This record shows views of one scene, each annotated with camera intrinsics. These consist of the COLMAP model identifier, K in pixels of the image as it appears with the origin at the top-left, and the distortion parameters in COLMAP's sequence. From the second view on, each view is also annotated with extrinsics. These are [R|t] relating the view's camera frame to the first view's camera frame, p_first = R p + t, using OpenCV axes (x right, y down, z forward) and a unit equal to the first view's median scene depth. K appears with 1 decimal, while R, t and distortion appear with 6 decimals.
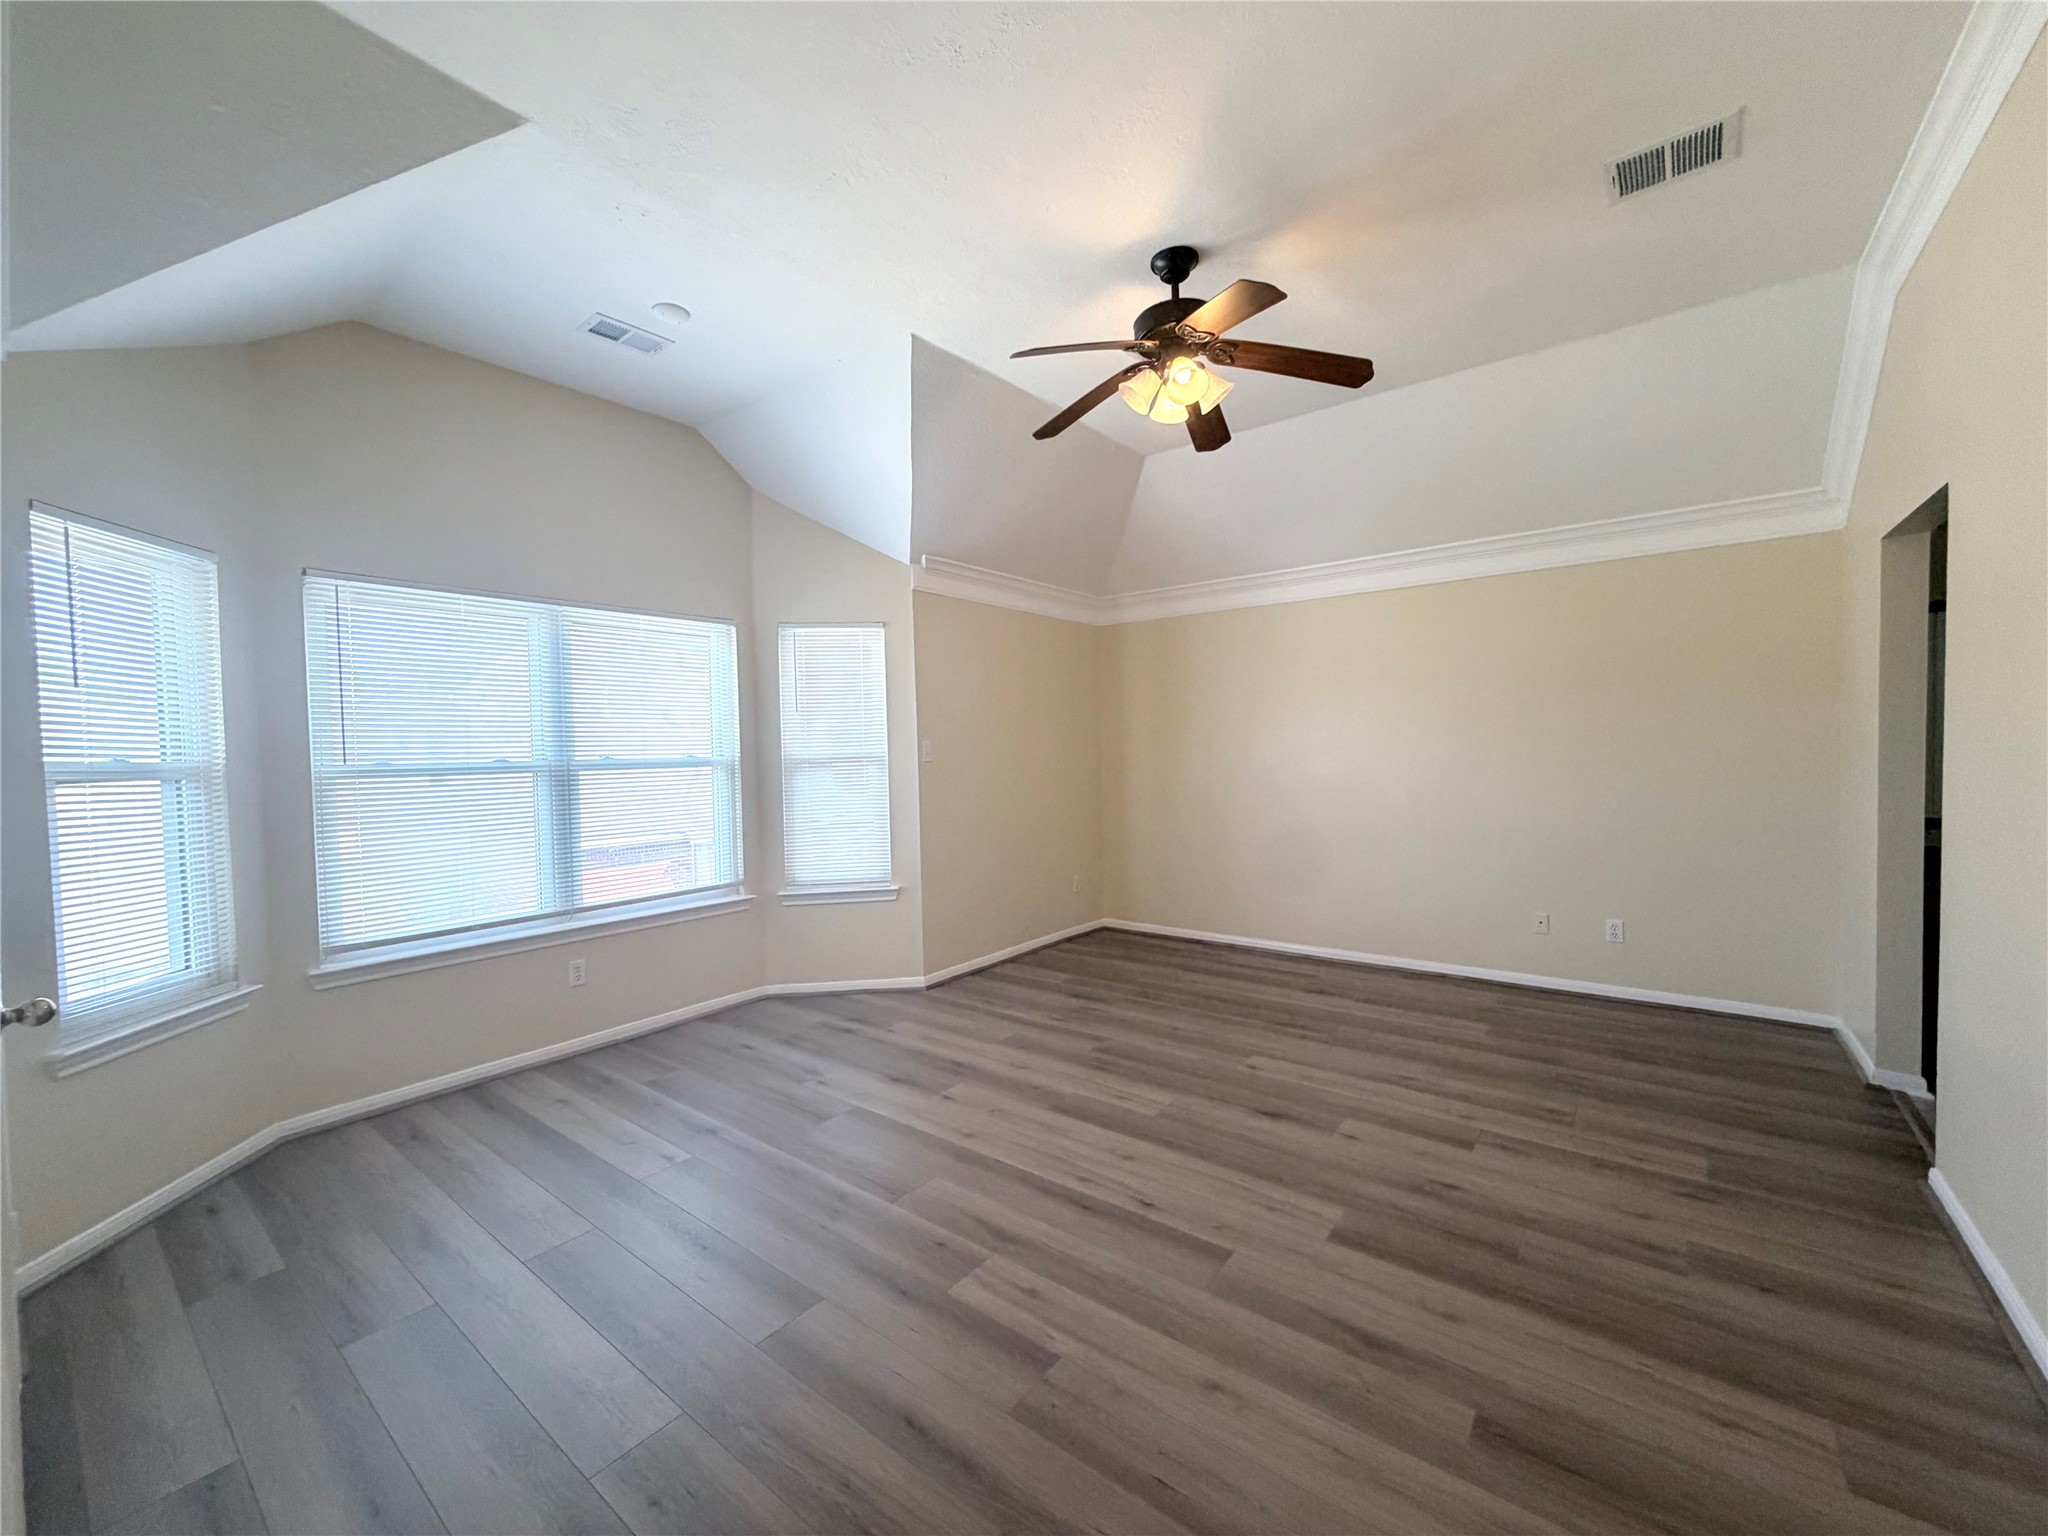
lens RADIAL K [[818.8, 0, 1021.3], [0, 818.8, 761.1], [0, 0, 1]] dist [0.003963, 0.000082]
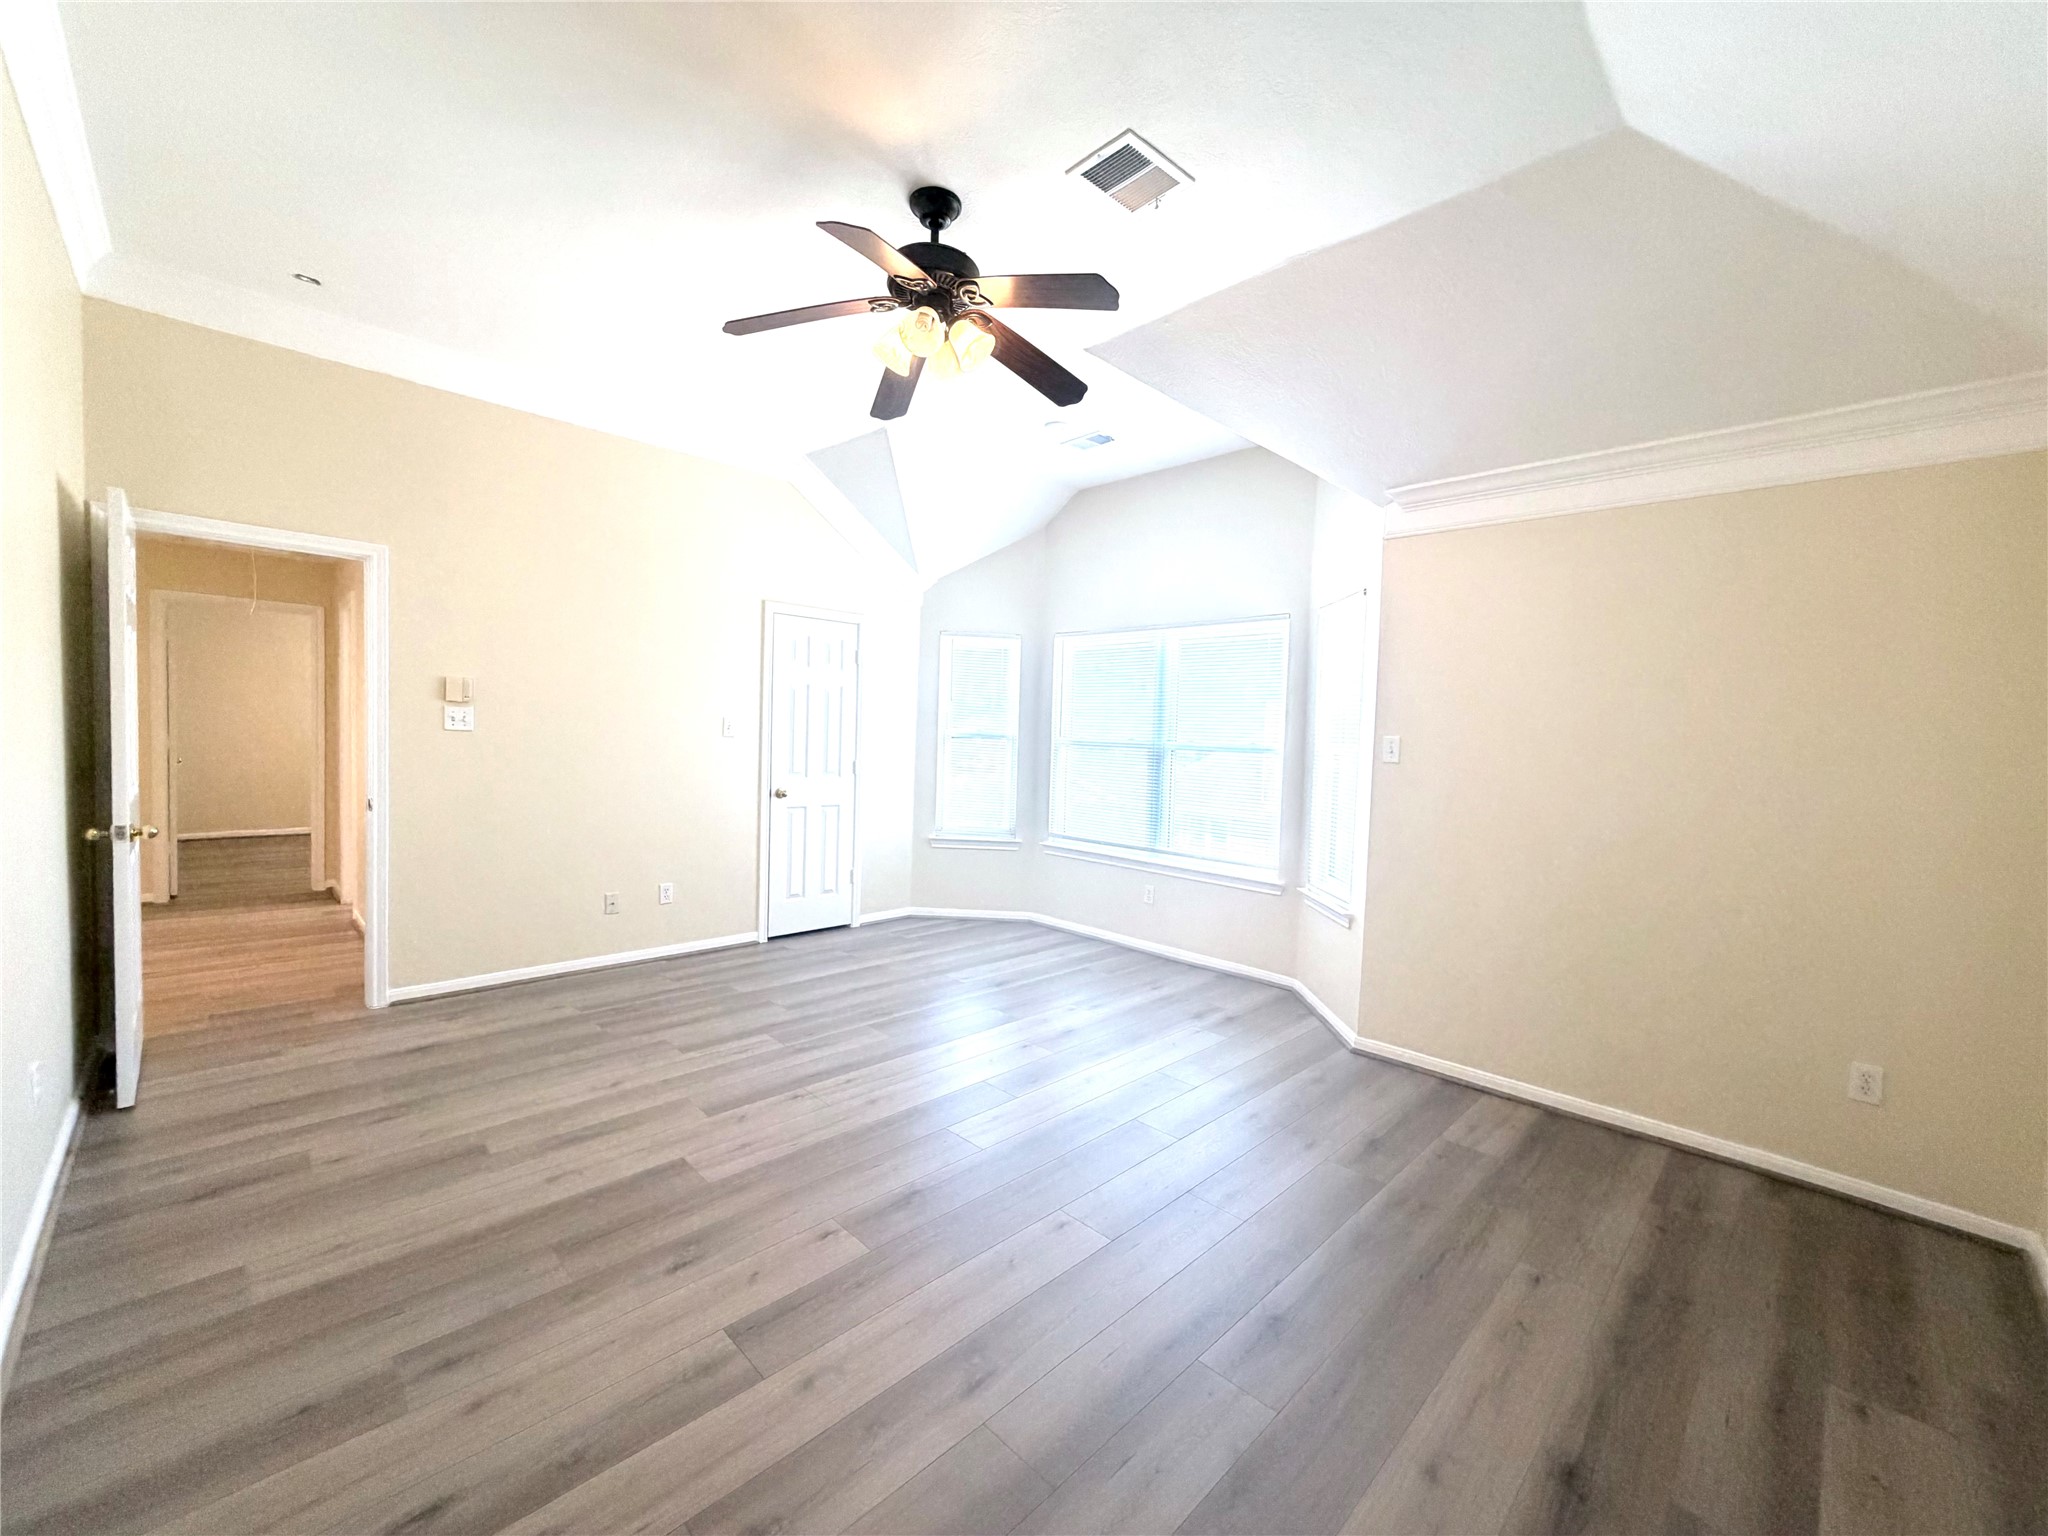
lens RADIAL K [[818.8, 0, 1023.5], [0, 818.8, 772.2], [0, 0, 1]] dist [0.003963, 0.000082]
pose [[-0.124521, 0.065169, -0.990074, 1.071312], [-0.046456, 0.996363, 0.071426, -0.047240], [0.991129, 0.054889, -0.121041, 1.196935]]
